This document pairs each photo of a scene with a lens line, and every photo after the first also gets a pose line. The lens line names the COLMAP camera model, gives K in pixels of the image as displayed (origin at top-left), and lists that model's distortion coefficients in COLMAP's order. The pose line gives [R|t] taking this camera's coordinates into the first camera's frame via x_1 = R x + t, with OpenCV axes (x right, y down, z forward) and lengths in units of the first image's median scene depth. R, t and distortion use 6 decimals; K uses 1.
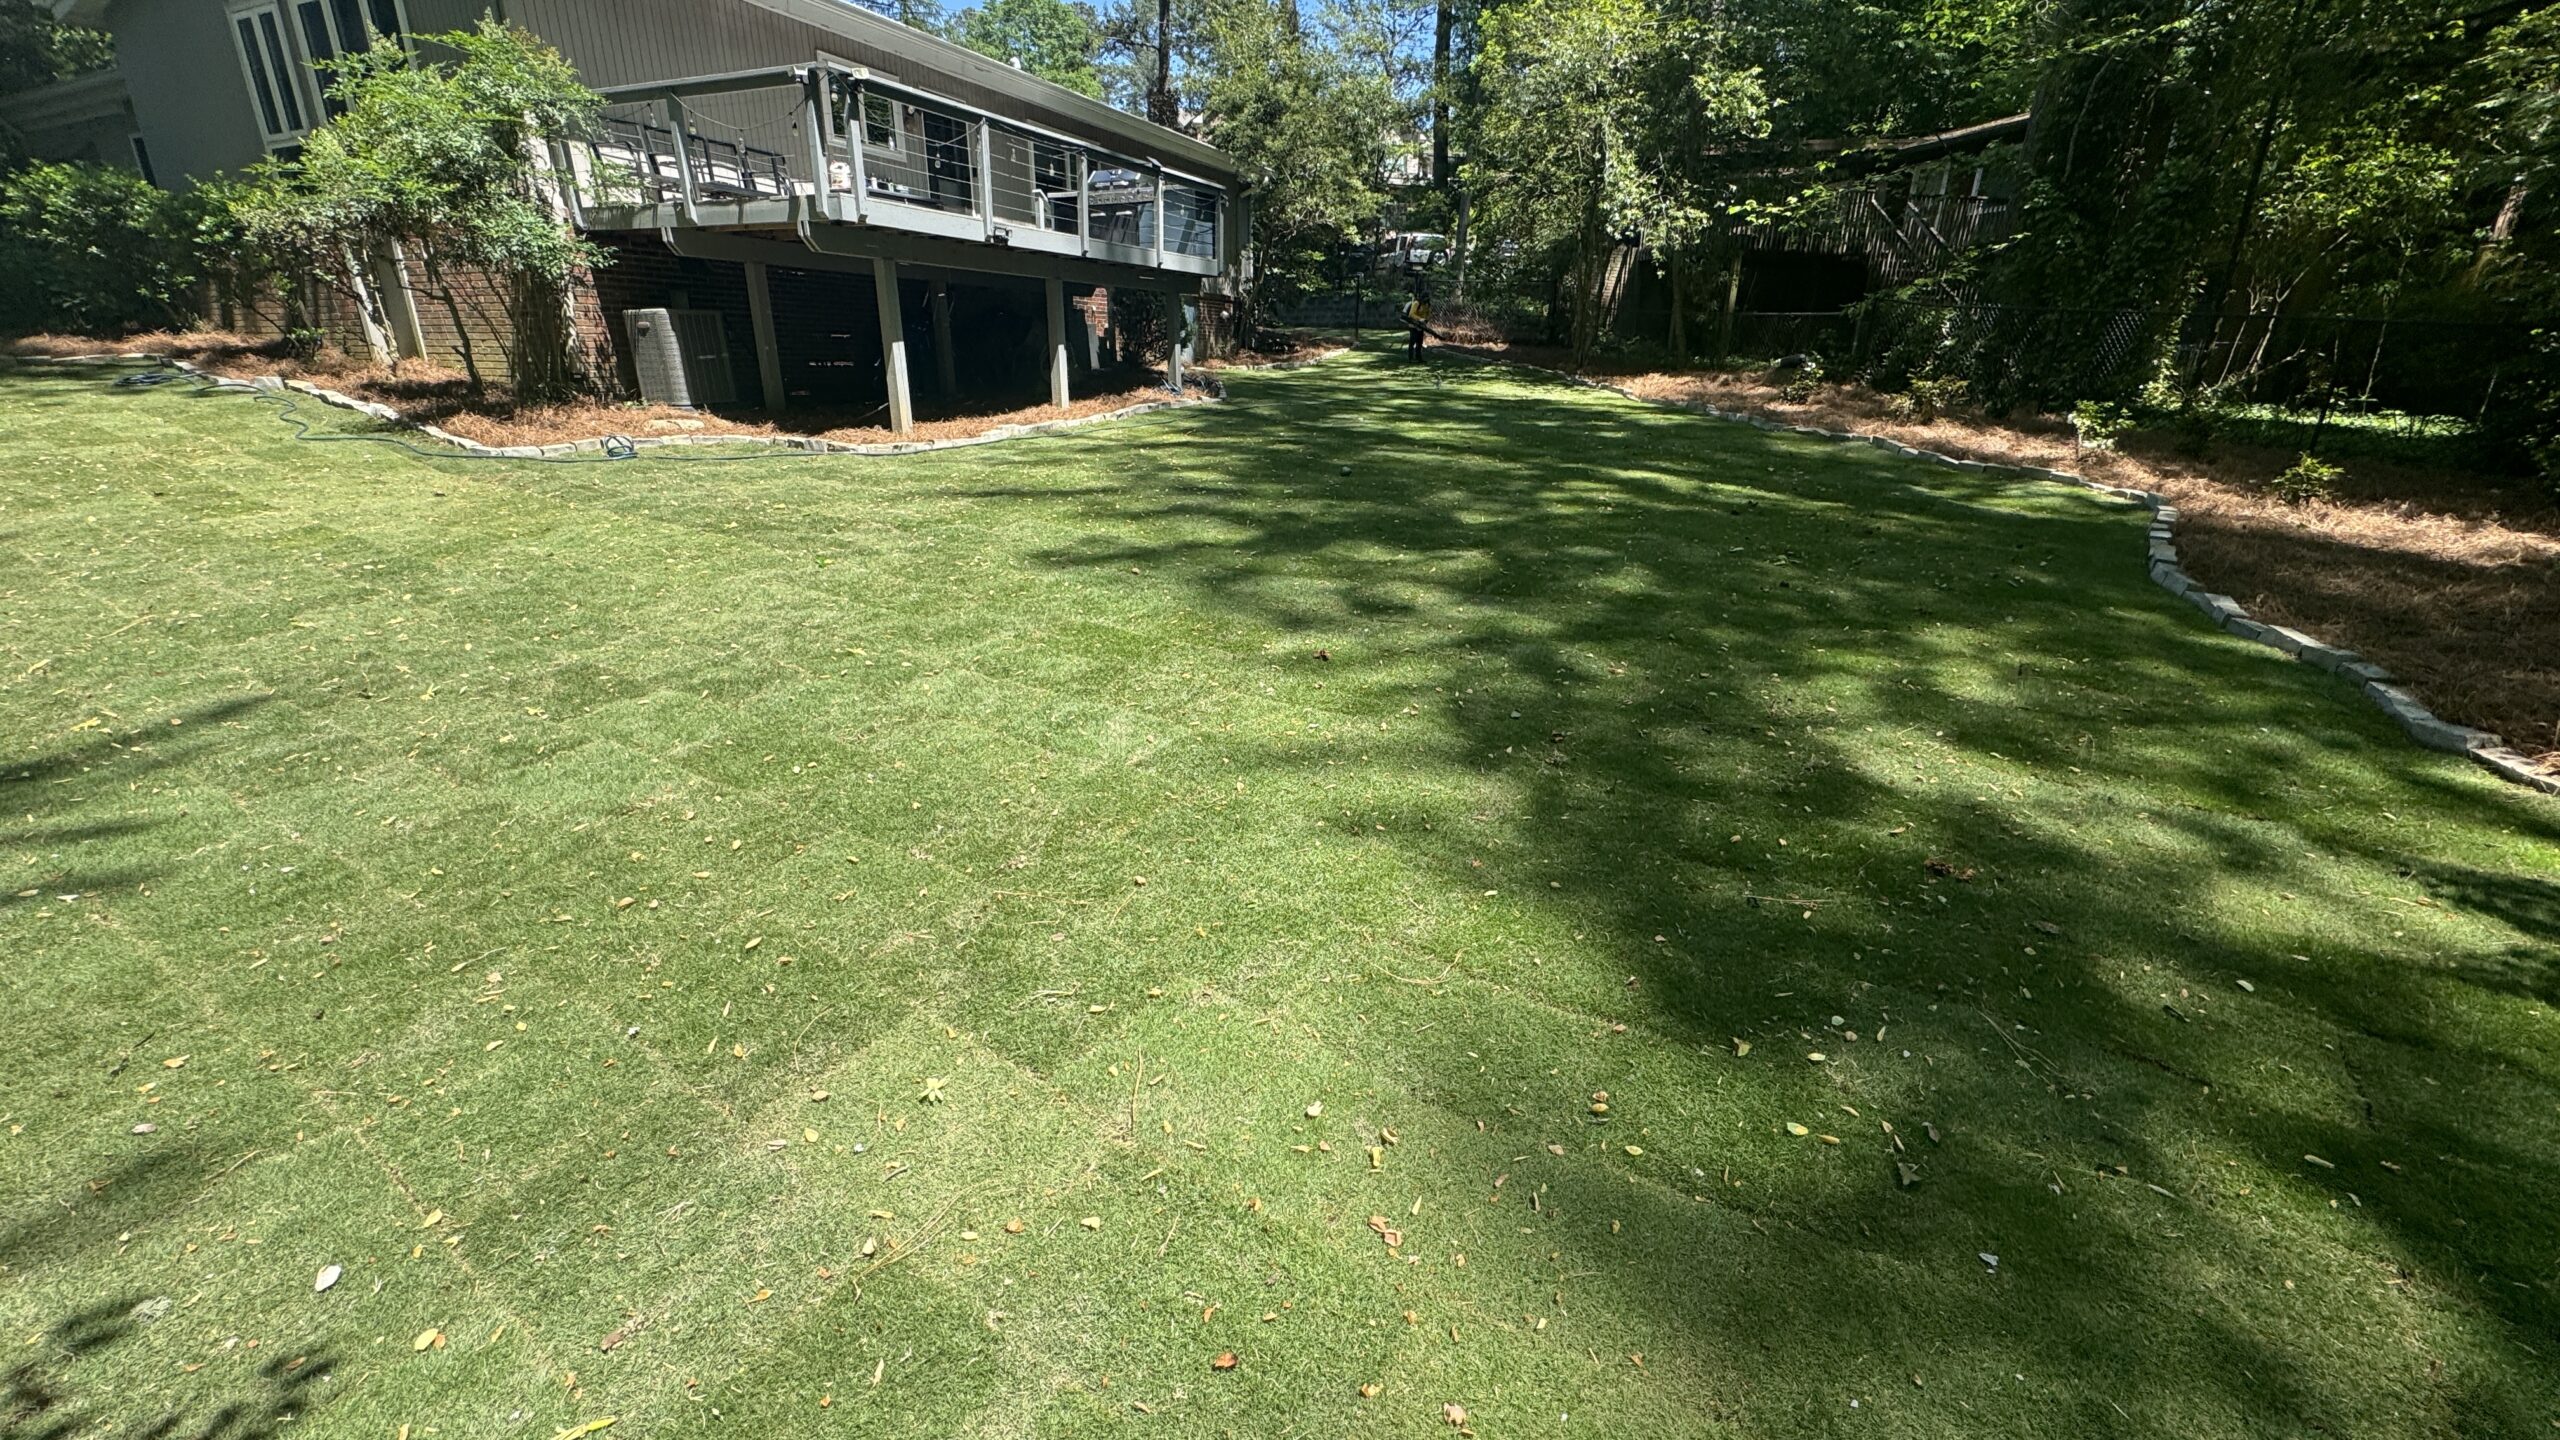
lens RADIAL K [[1028.5, 0, 1280.0], [0, 1028.5, 720.0], [0, 0, 1]] dist [-0.002222, -0.000371]
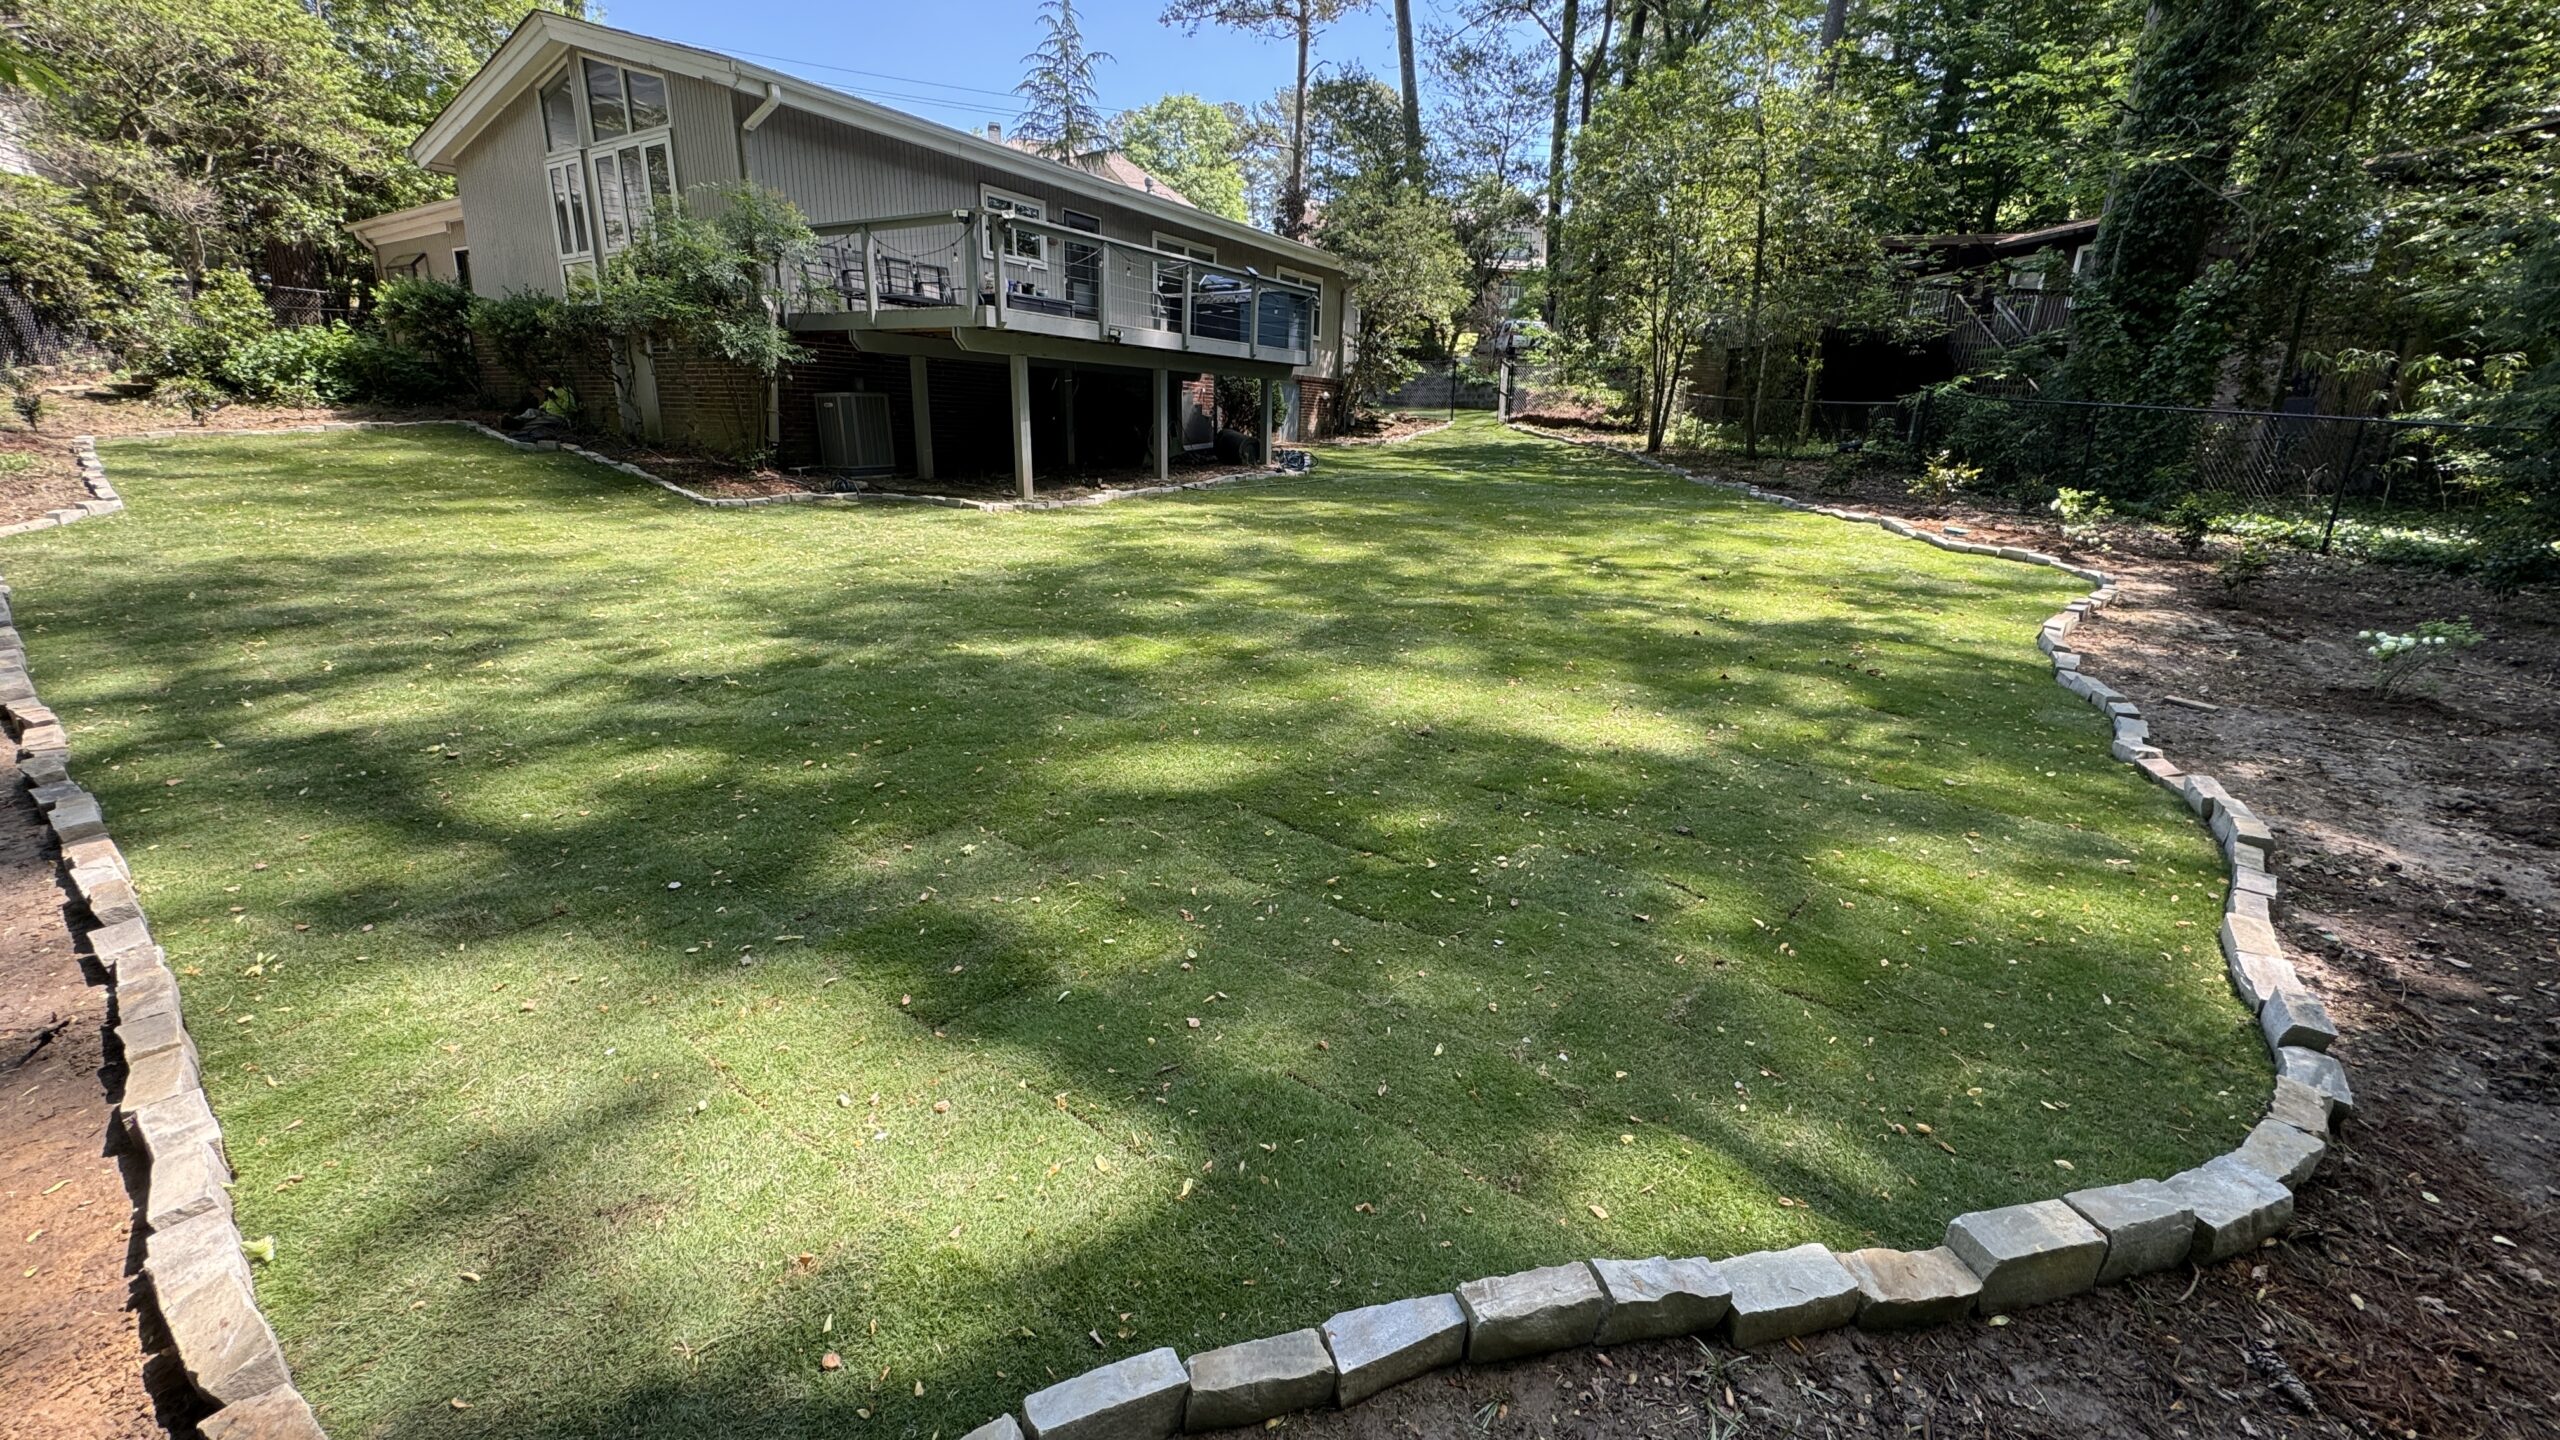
lens RADIAL K [[1025.8, 0, 1280.0], [0, 1025.8, 720.0], [0, 0, 1]] dist [-0.012156, 0.002913]
pose [[0.992794, 0.046733, -0.110348, 0.078939], [-0.053528, 0.996795, -0.059444, 0.041577], [0.107216, 0.064922, 0.992114, -0.148027]]
